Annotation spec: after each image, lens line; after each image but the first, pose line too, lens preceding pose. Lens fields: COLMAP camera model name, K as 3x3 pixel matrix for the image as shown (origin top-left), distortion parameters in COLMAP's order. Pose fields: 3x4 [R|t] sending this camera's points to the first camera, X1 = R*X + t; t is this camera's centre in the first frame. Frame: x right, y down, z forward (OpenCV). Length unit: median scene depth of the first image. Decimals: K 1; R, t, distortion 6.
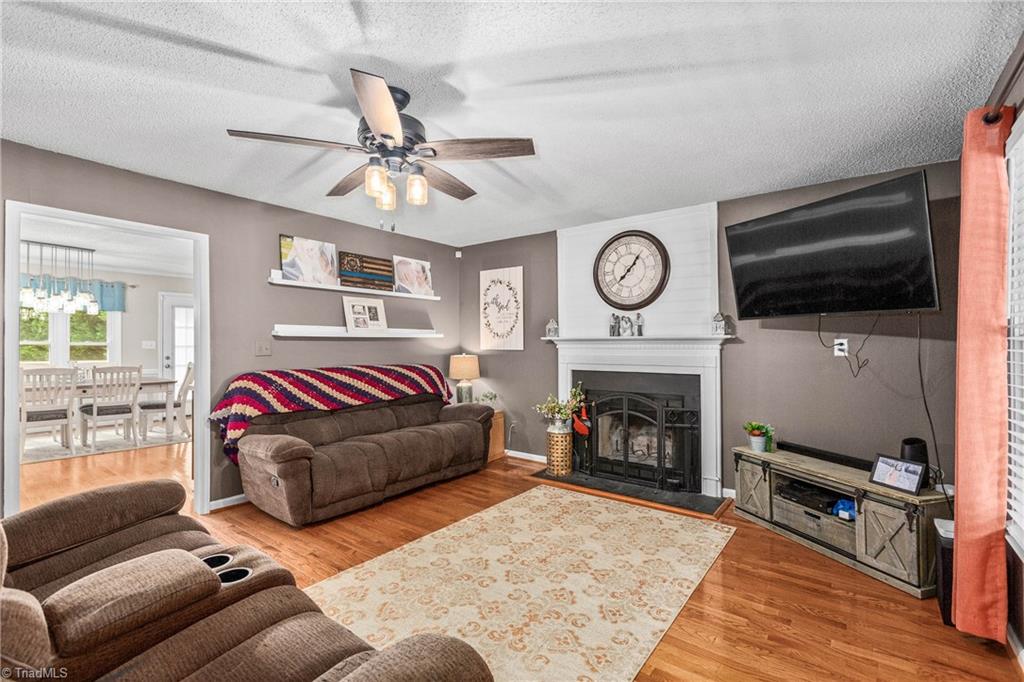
lens RADIAL K [[461.7, 0, 508.6], [0, 461.7, 343.7], [0, 0, 1]] dist [0.000983, 0.000102]
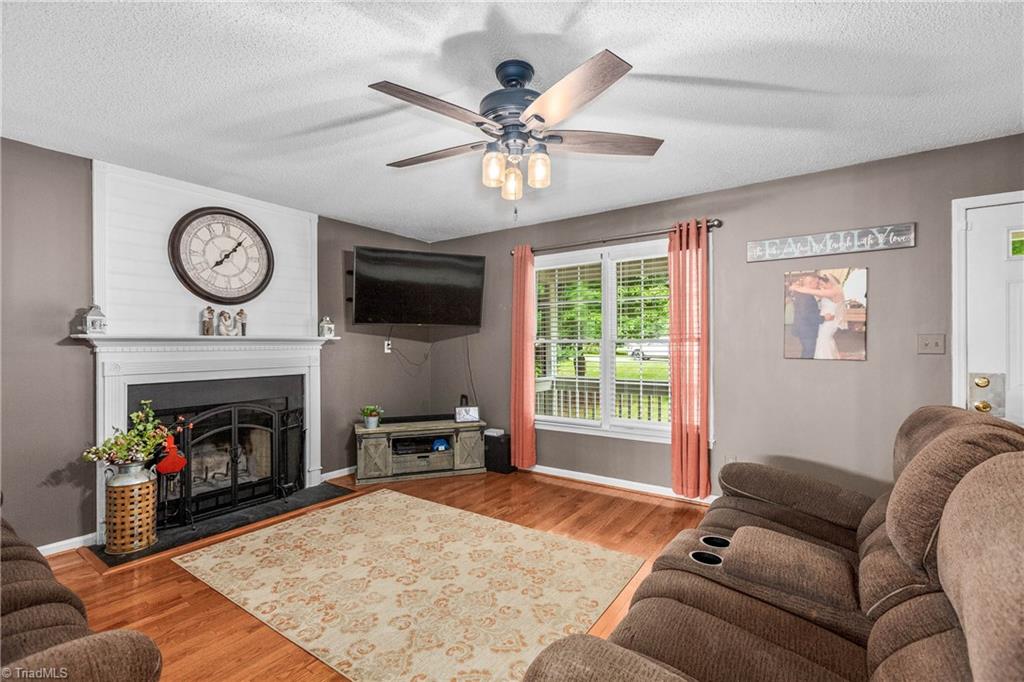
lens RADIAL K [[461.7, 0, 507.0], [0, 461.7, 345.1], [0, 0, 1]] dist [0.000983, 0.000102]
pose [[-0.045864, -0.003089, 0.998943, -0.717102], [0.001641, 0.999994, 0.003168, -0.001483], [-0.998946, 0.001784, -0.045859, 0.651151]]
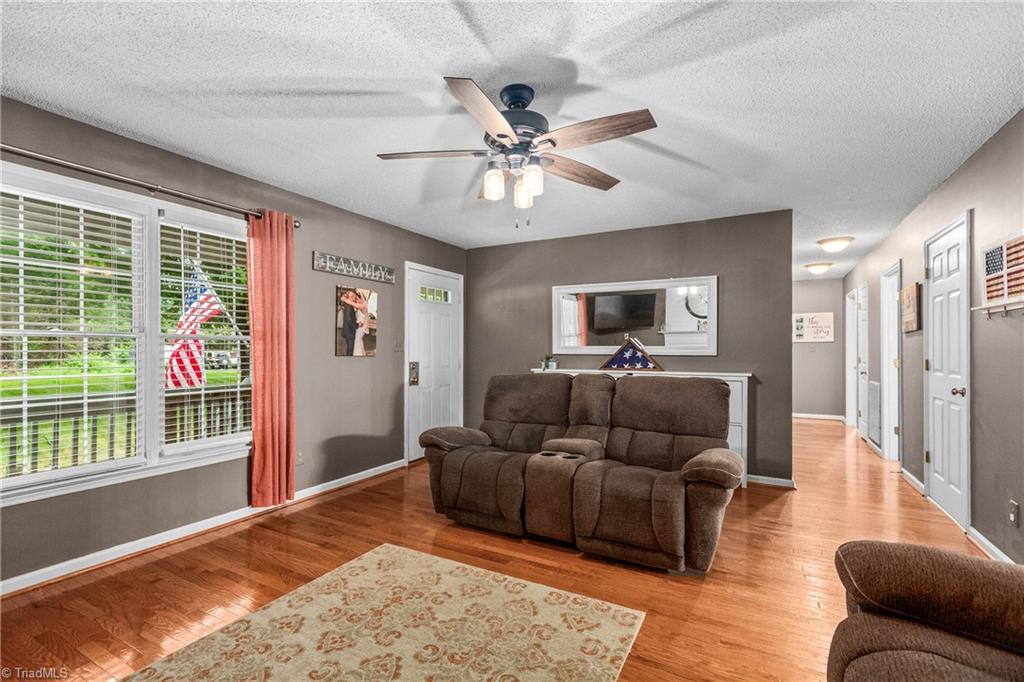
lens RADIAL K [[461.7, 0, 509.9], [0, 461.7, 348.5], [0, 0, 1]] dist [0.000983, 0.000102]
pose [[-0.986931, -0.003687, -0.161101, -0.039800], [-0.002874, 0.999982, -0.005280, 0.016307], [0.161117, -0.004748, -0.986924, 1.236566]]
